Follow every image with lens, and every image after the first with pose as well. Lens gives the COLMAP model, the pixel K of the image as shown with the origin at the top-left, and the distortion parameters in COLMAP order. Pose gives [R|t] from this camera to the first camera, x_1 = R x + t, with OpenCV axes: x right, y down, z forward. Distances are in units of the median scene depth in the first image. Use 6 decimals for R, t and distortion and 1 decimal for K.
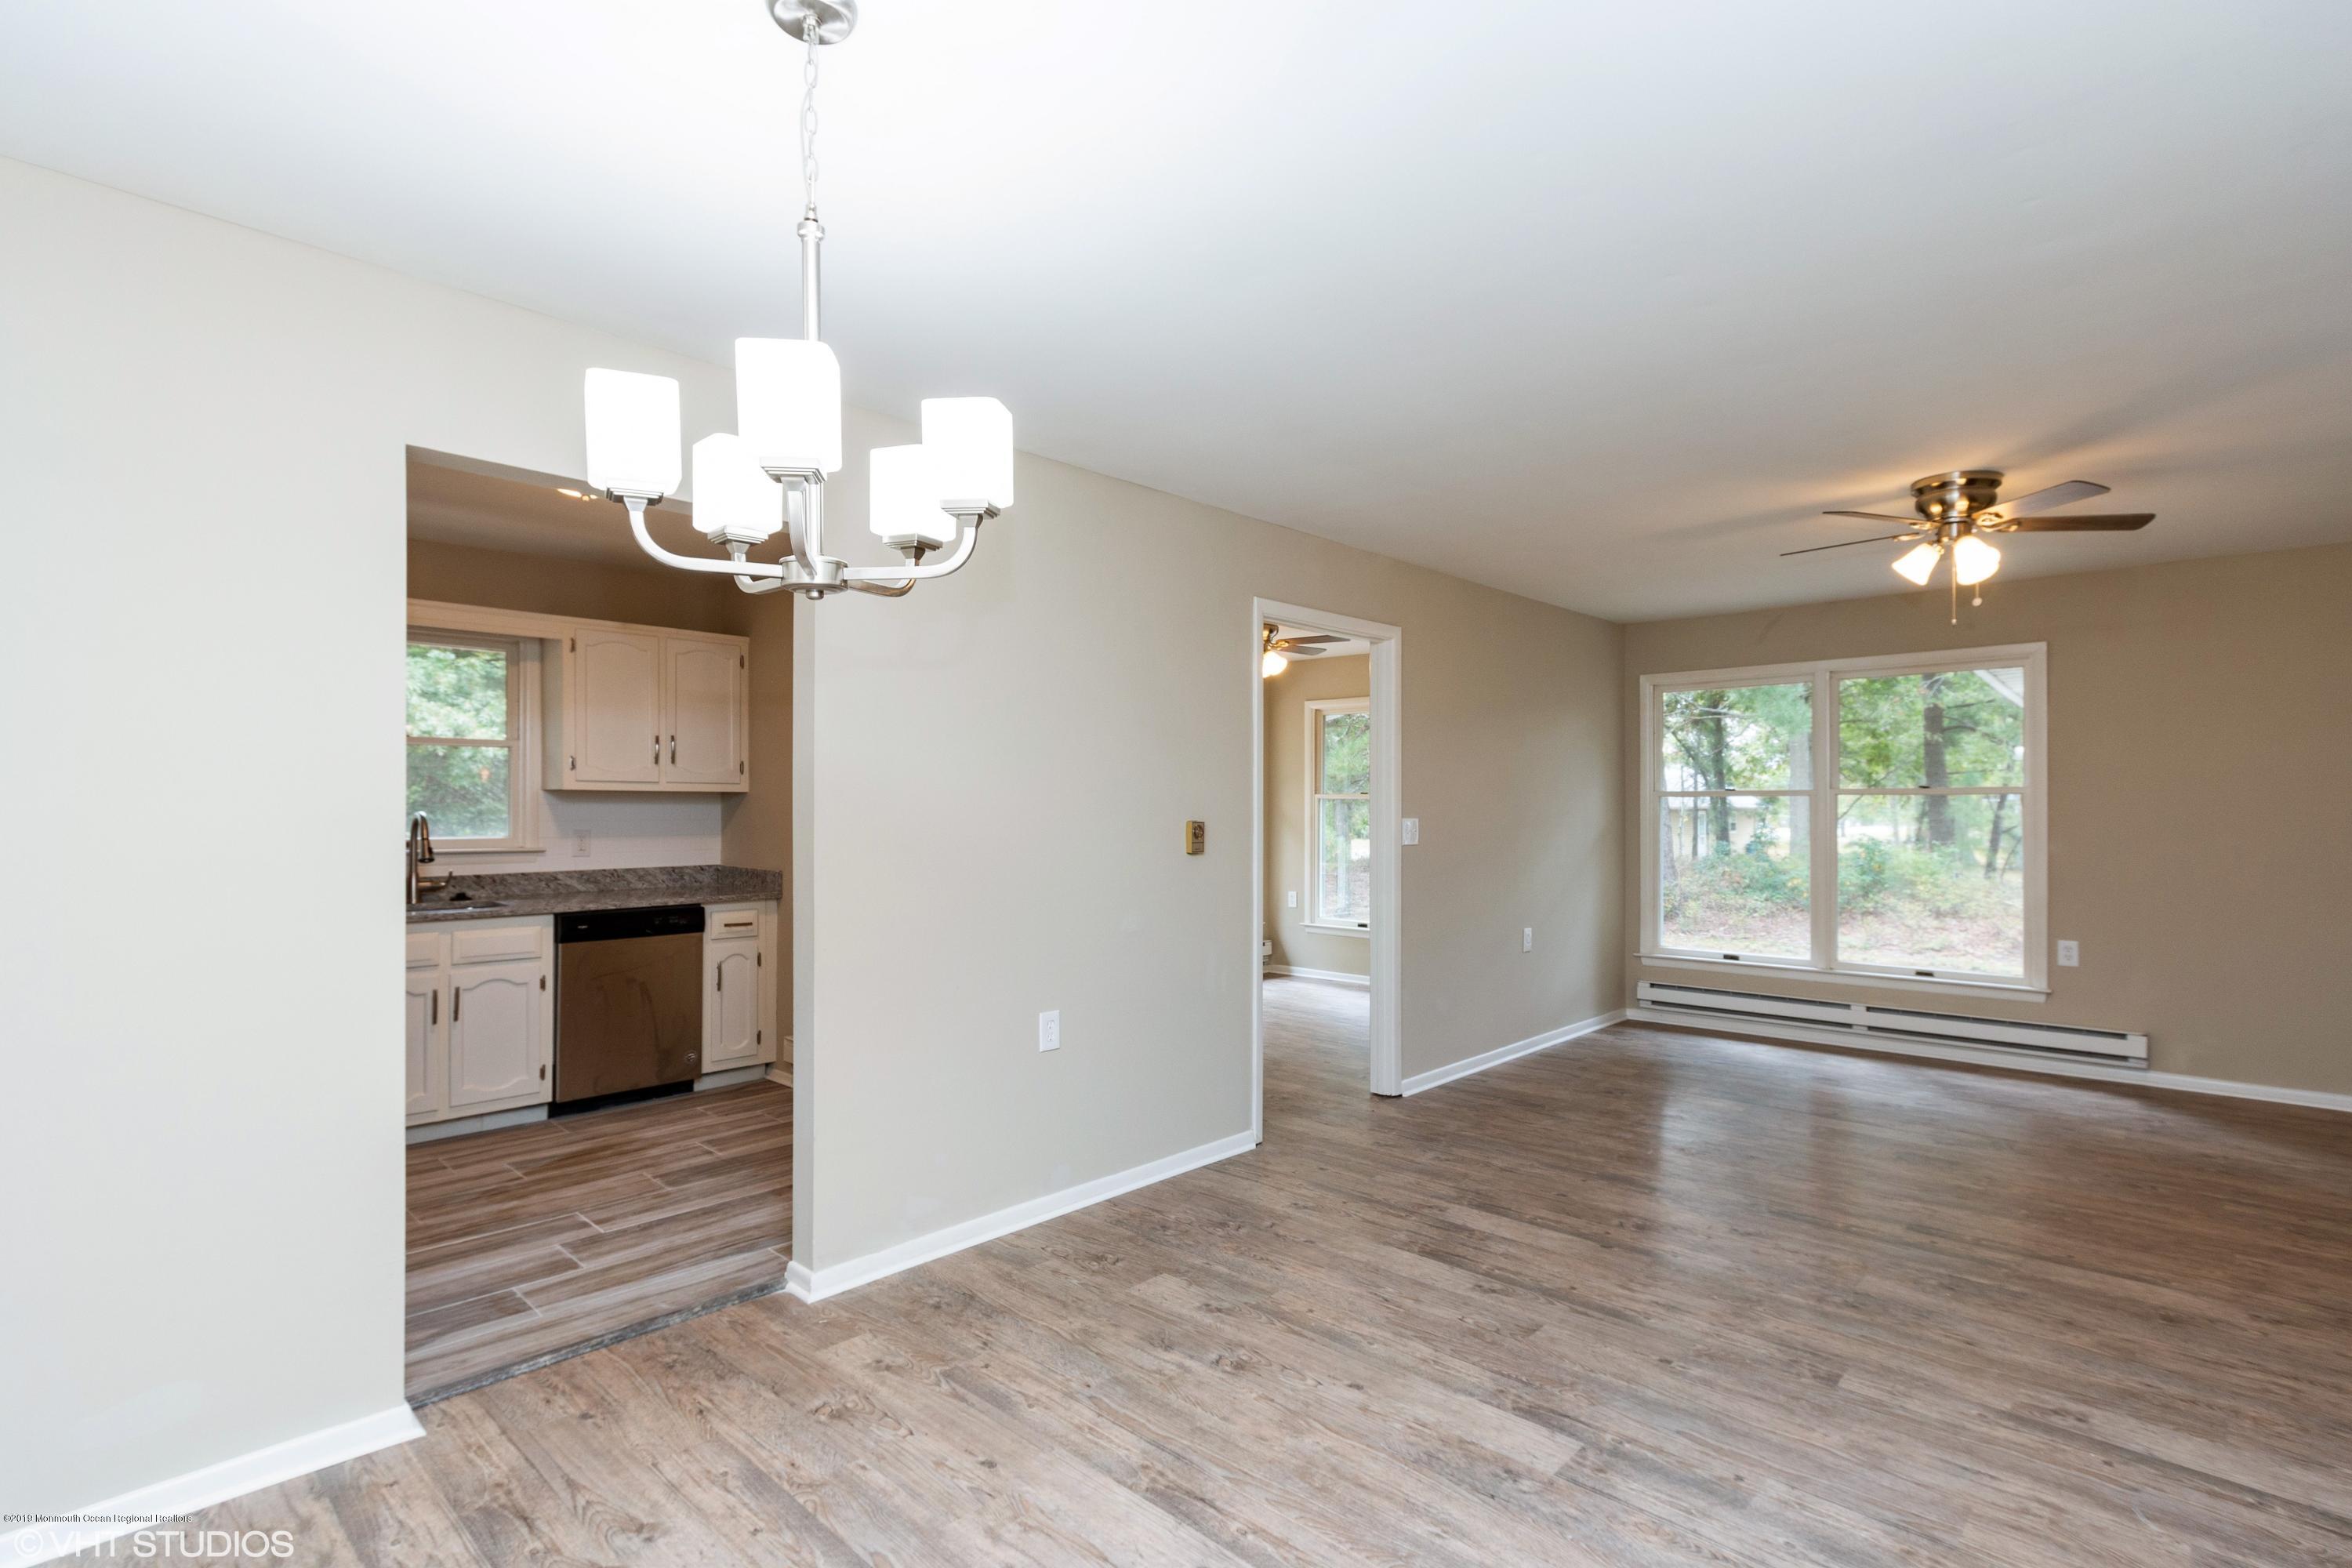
lens RADIAL K [[1118.6, 0, 1176.9], [0, 1118.6, 801.5], [0, 0, 1]] dist [0.001559, -0.001784]
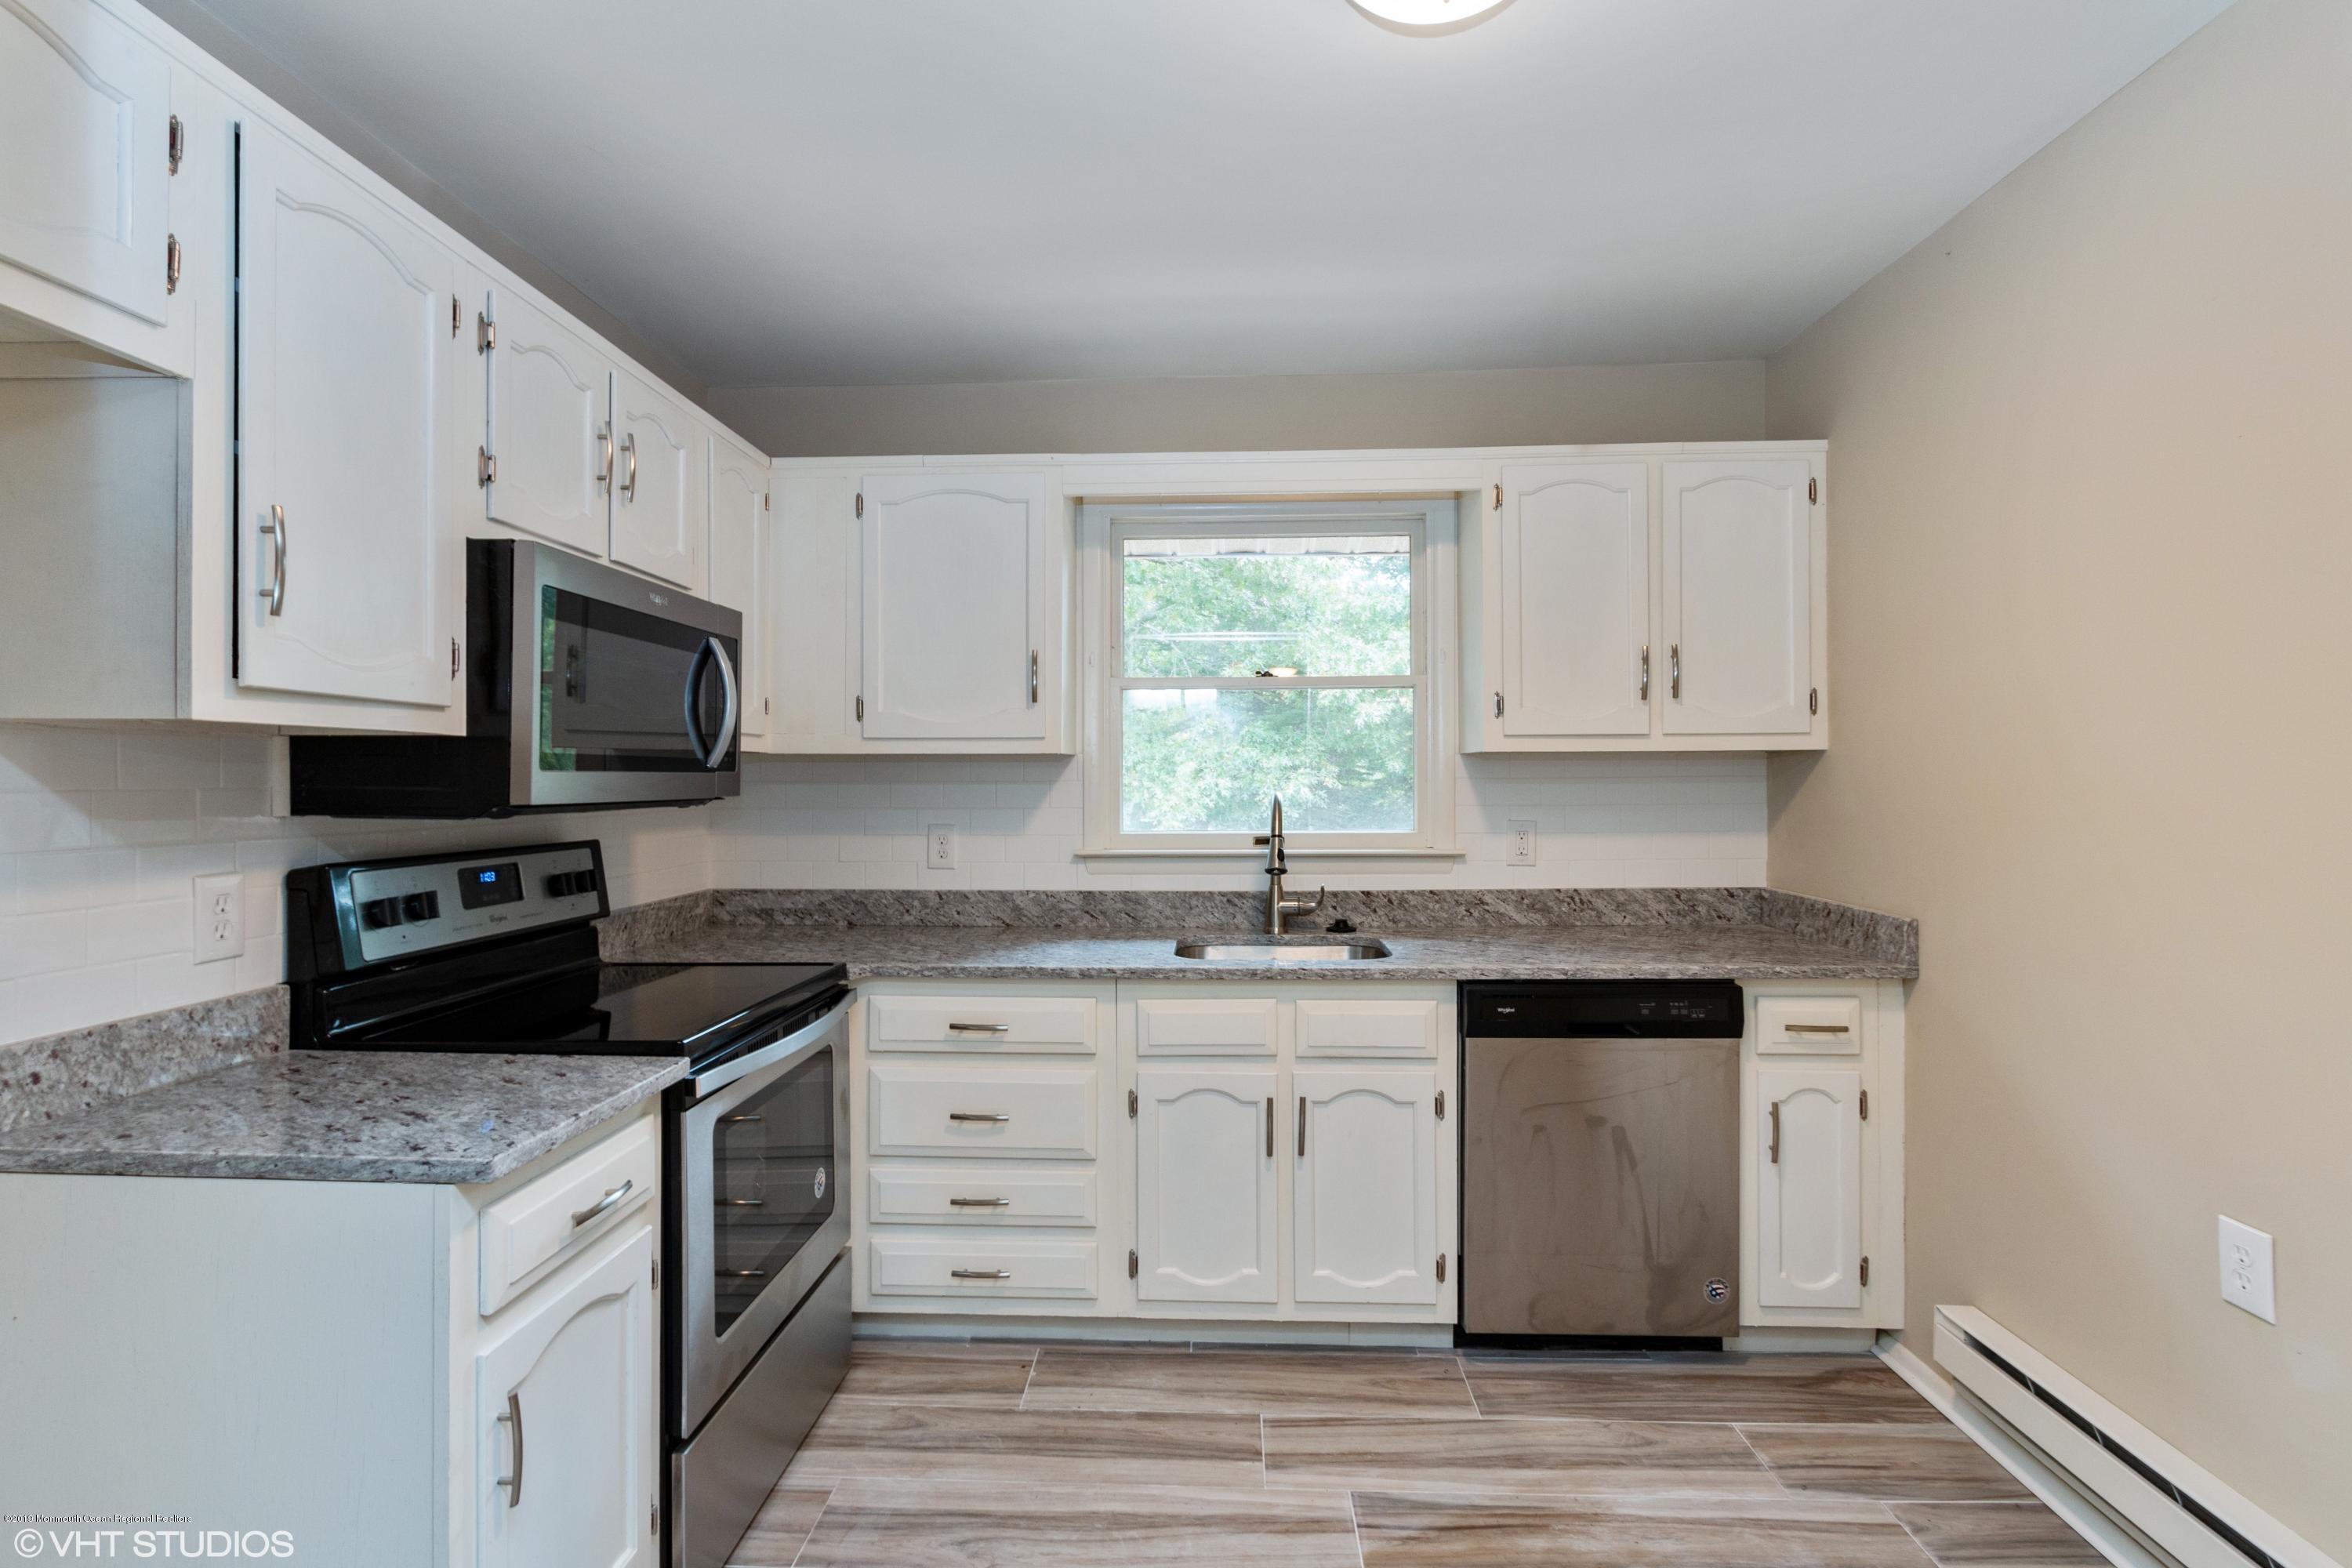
lens RADIAL K [[1103.1, 0, 1175.4], [0, 1103.1, 787.8], [0, 0, 1]] dist [0.001751, -0.001365]
pose [[0.661698, -0.001651, -0.749769, -0.312276], [0.009083, 0.999942, 0.005814, 0.004456], [0.749715, -0.010657, 0.661675, 0.689661]]
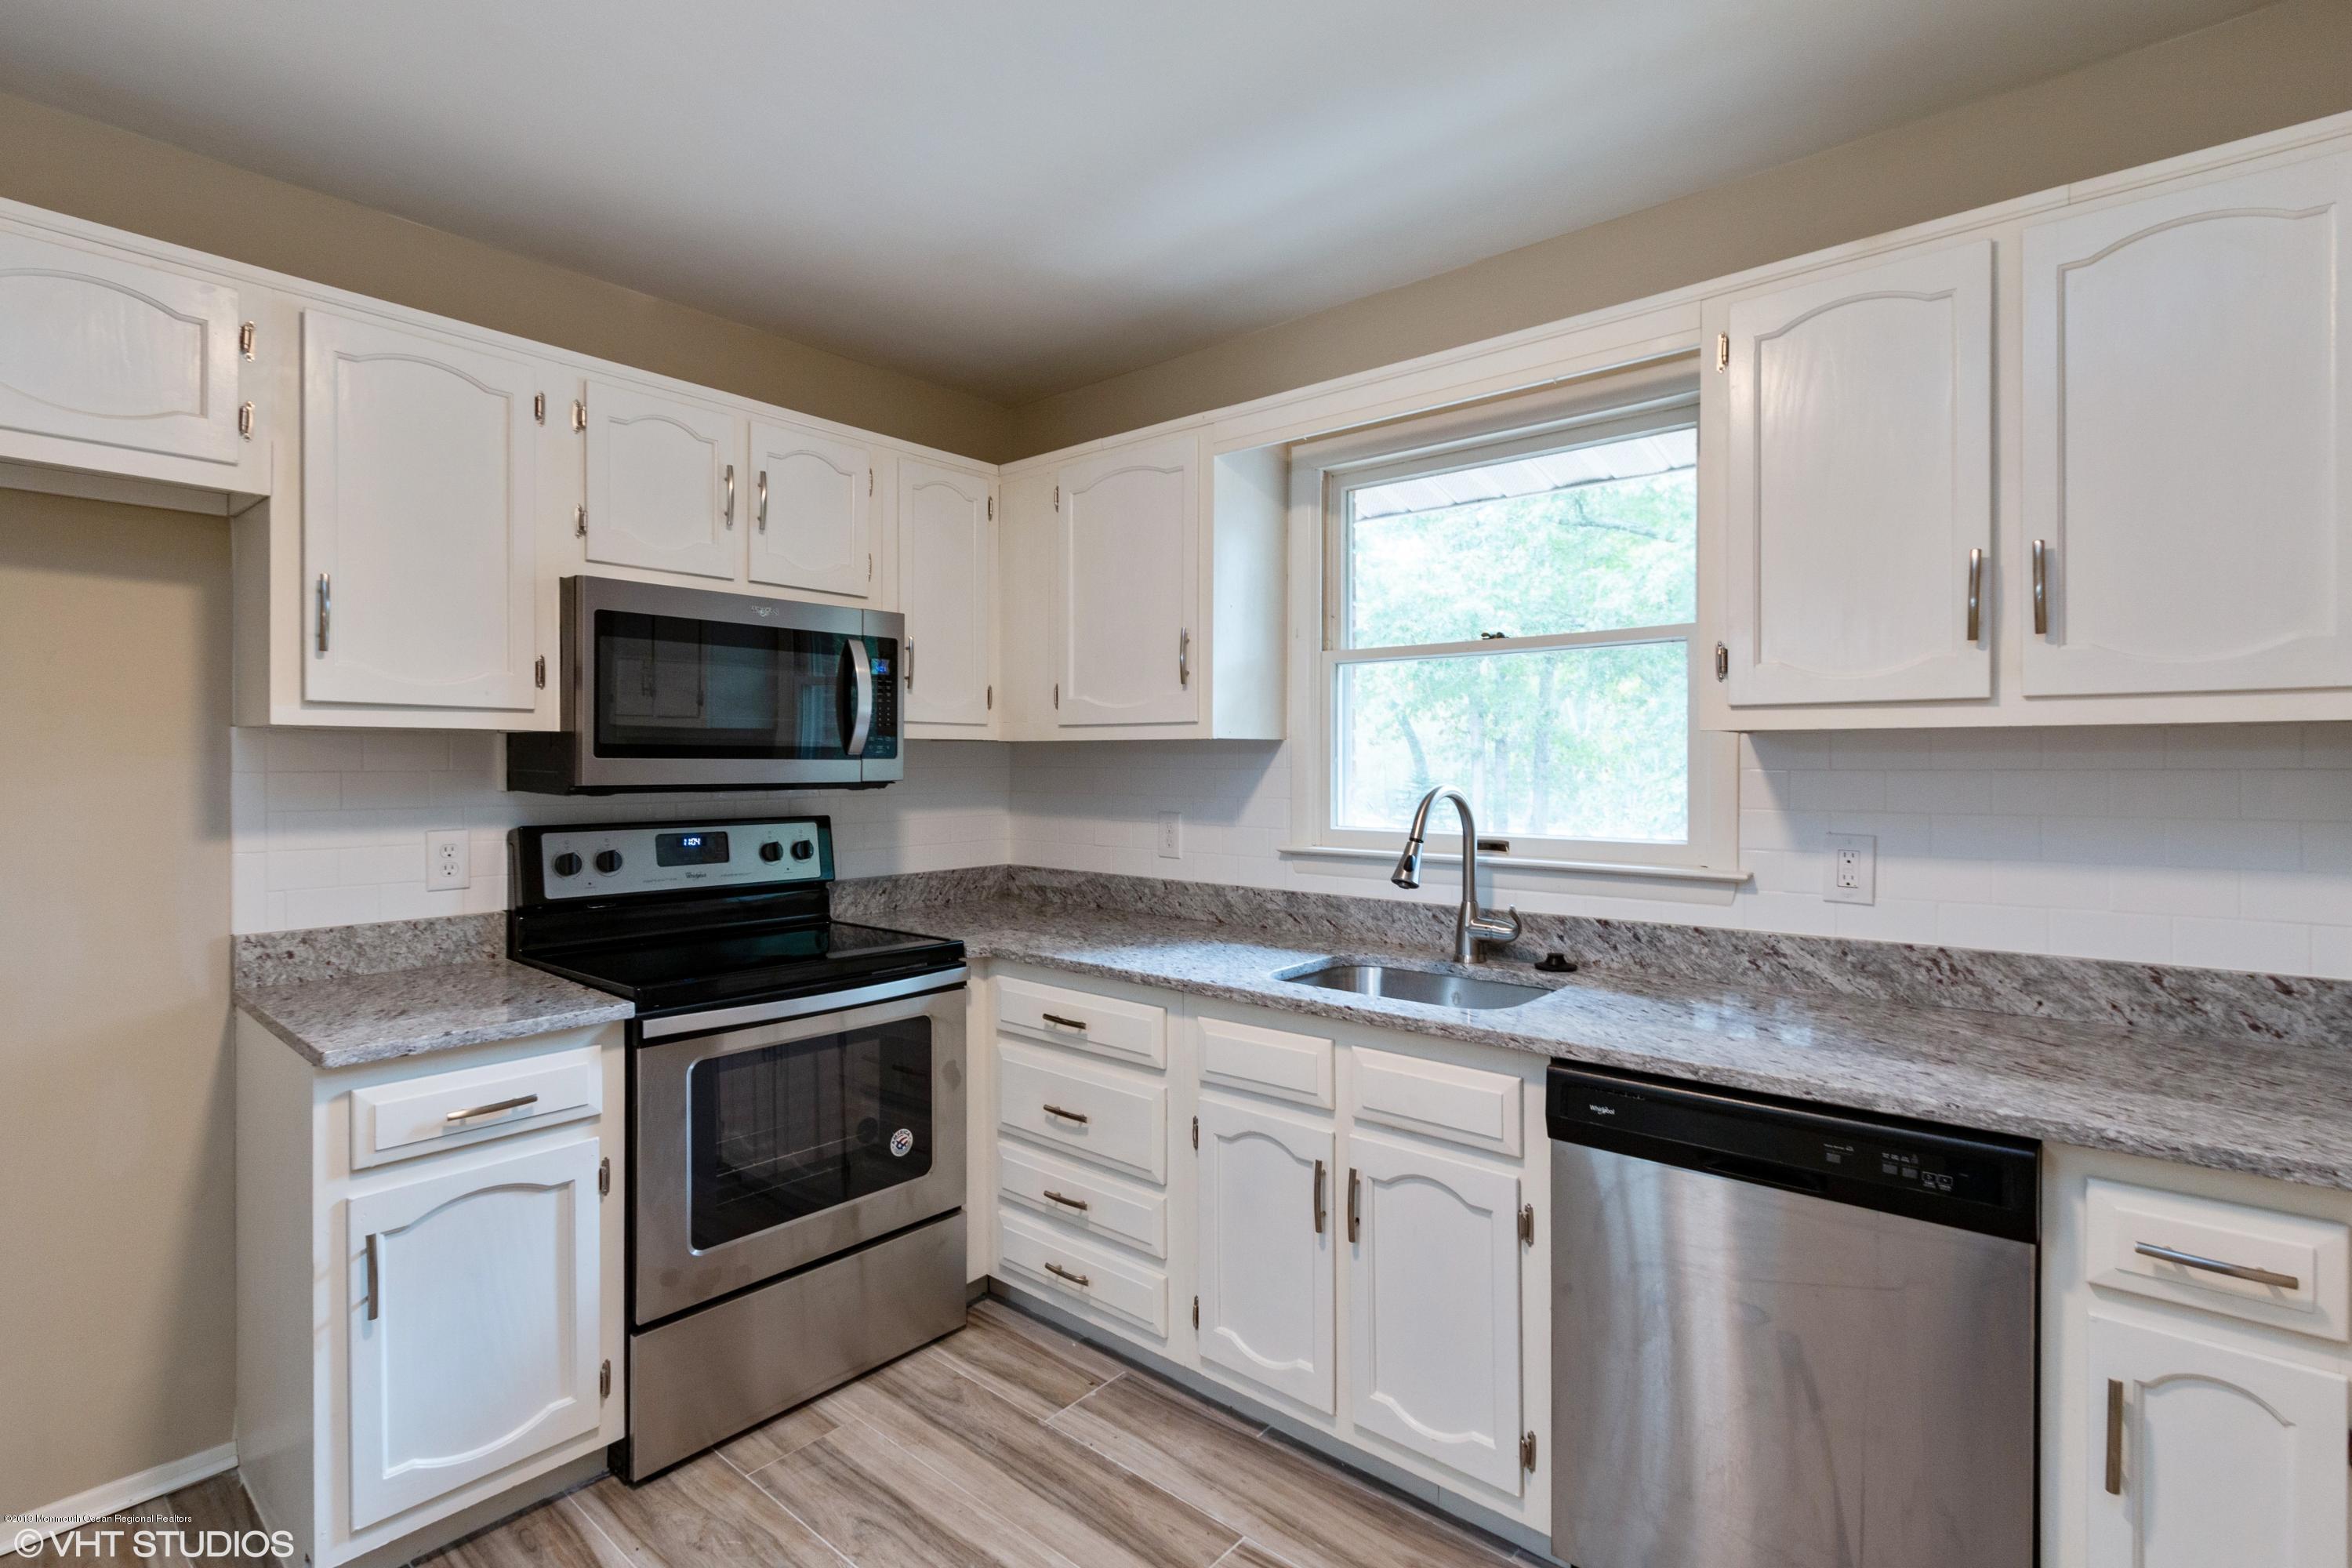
lens RADIAL K [[1106.7, 0, 1172.4], [0, 1106.7, 779.1], [0, 0, 1]] dist [0.002060, -0.000879]
pose [[0.057519, 0.008854, -0.998305, -0.236247], [0.001455, 0.999959, 0.008953, 0.003559], [0.998343, -0.001967, 0.057504, 1.072326]]
